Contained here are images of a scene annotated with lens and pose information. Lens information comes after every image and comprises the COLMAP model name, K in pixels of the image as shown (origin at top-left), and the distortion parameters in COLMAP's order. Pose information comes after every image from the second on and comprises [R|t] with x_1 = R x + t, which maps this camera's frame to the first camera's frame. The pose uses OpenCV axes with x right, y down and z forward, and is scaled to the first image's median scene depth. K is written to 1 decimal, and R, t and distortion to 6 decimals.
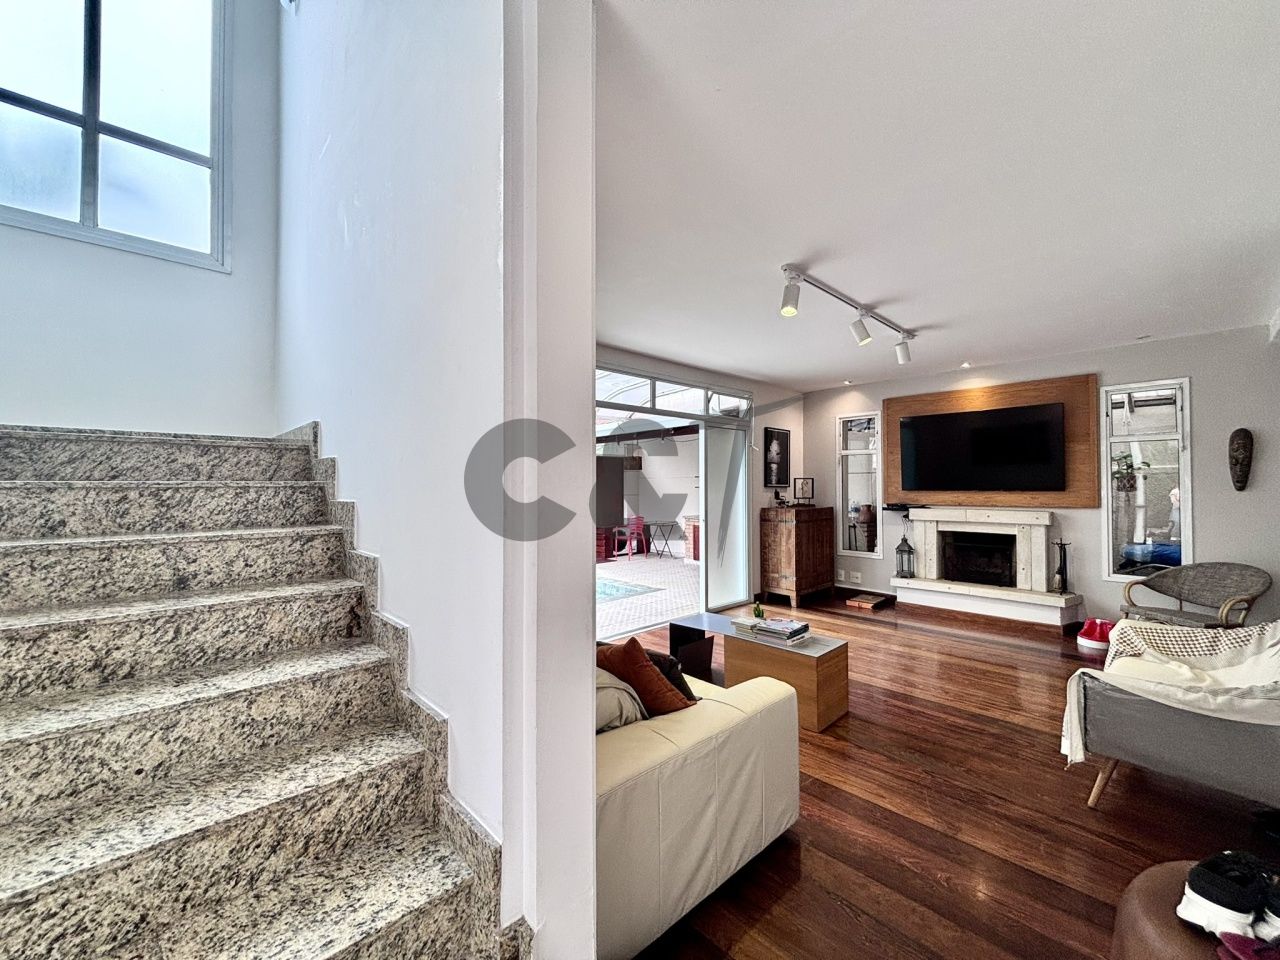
lens RADIAL K [[513.8, 0, 641.2], [0, 513.8, 478.6], [0, 0, 1]] dist [0.001037, -0.000370]
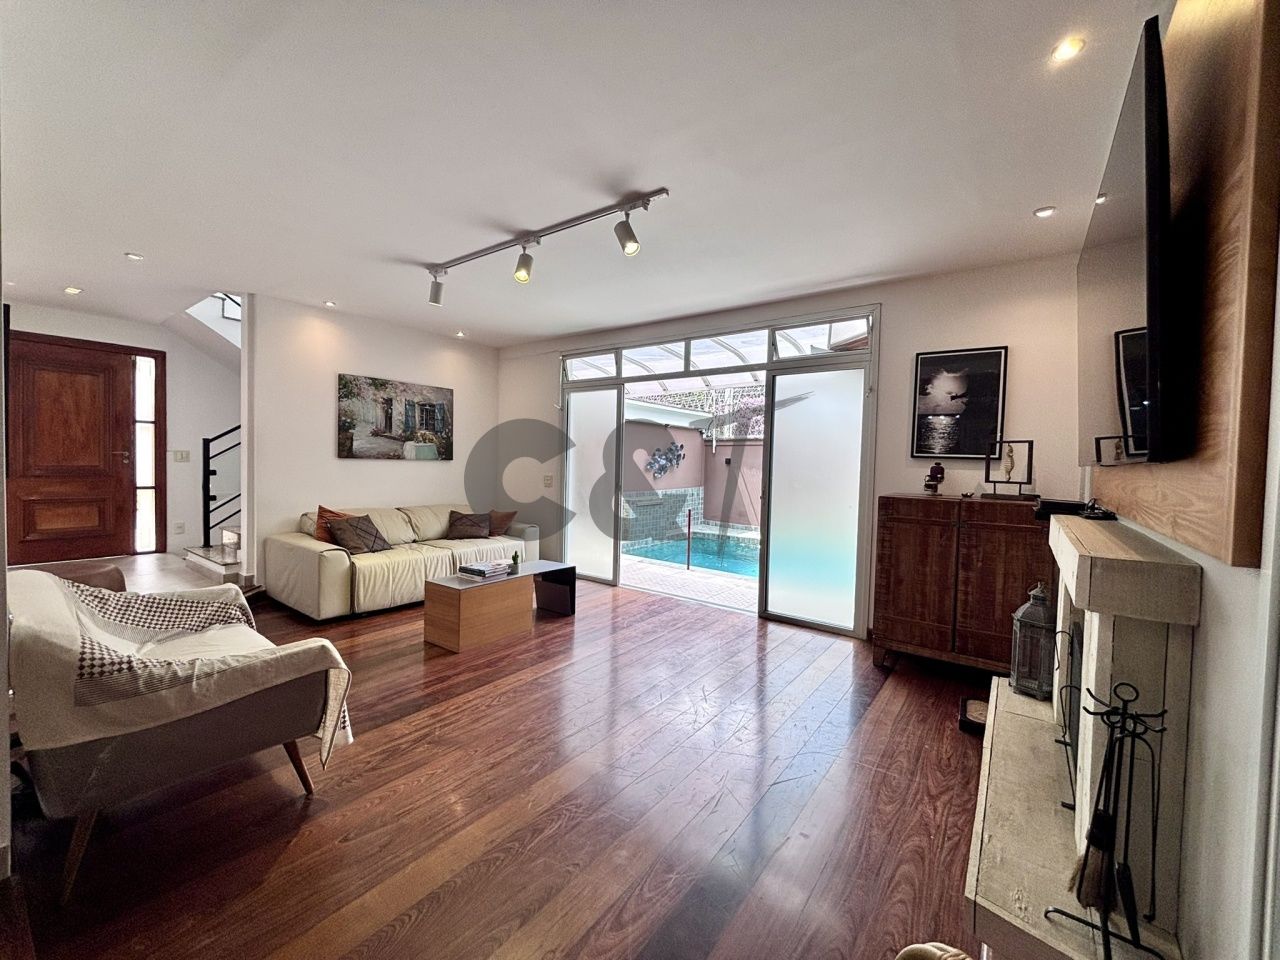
lens RADIAL K [[513.8, 0, 641.2], [0, 513.8, 478.6], [0, 0, 1]] dist [0.001037, -0.000370]
pose [[0.178289, 0.042447, -0.983062, 2.458933], [-0.012630, 0.999086, 0.040849, 0.064208], [0.983897, 0.005133, 0.178662, 1.924720]]
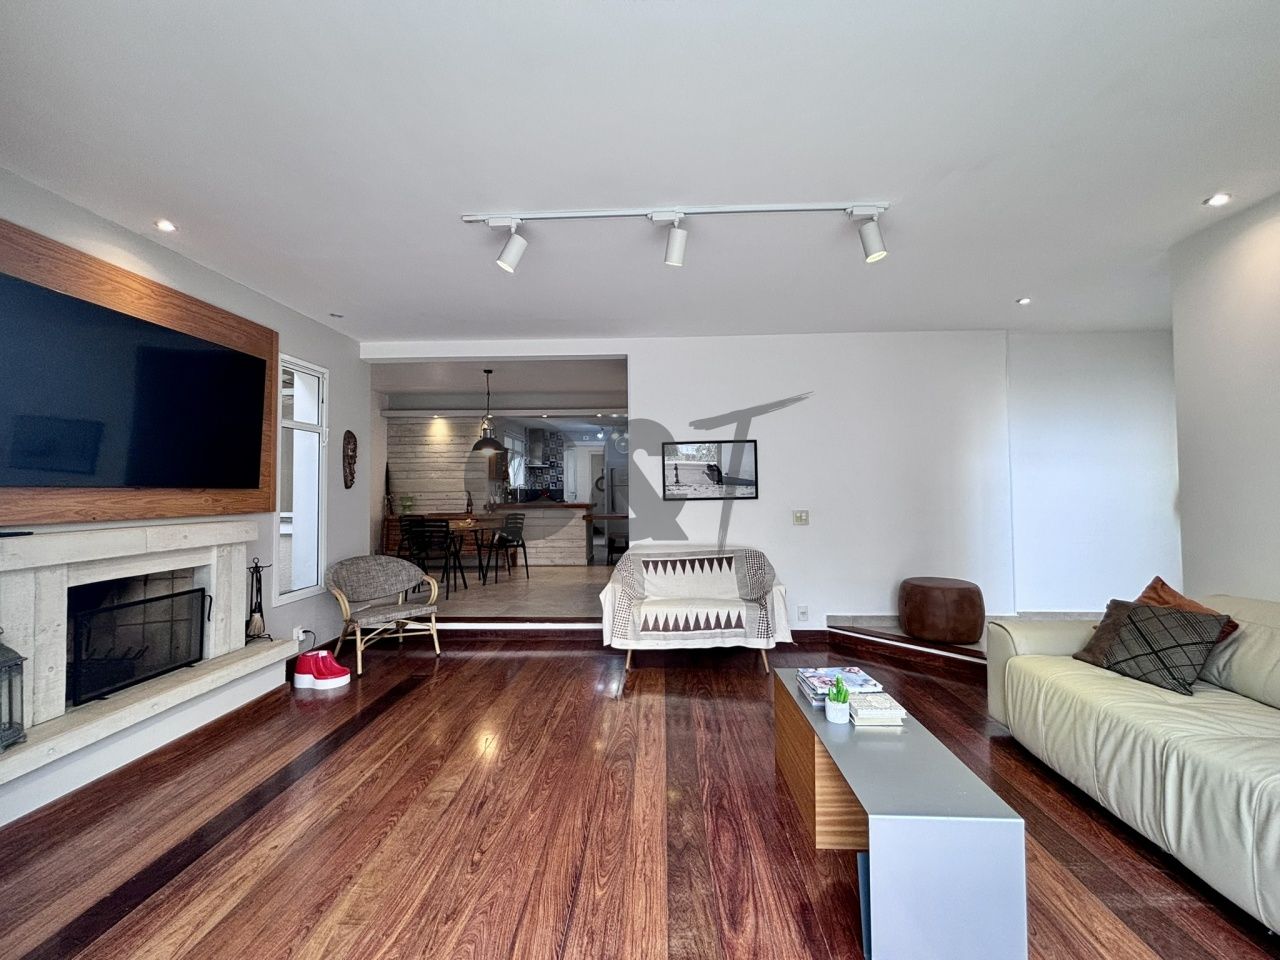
lens RADIAL K [[513.8, 0, 641.2], [0, 513.8, 478.6], [0, 0, 1]] dist [0.001037, -0.000370]
pose [[-0.698911, 0.030299, 0.714567, -0.042848], [-0.000142, 0.999096, -0.042502, 0.097922], [-0.715209, -0.029807, -0.698275, 2.780680]]
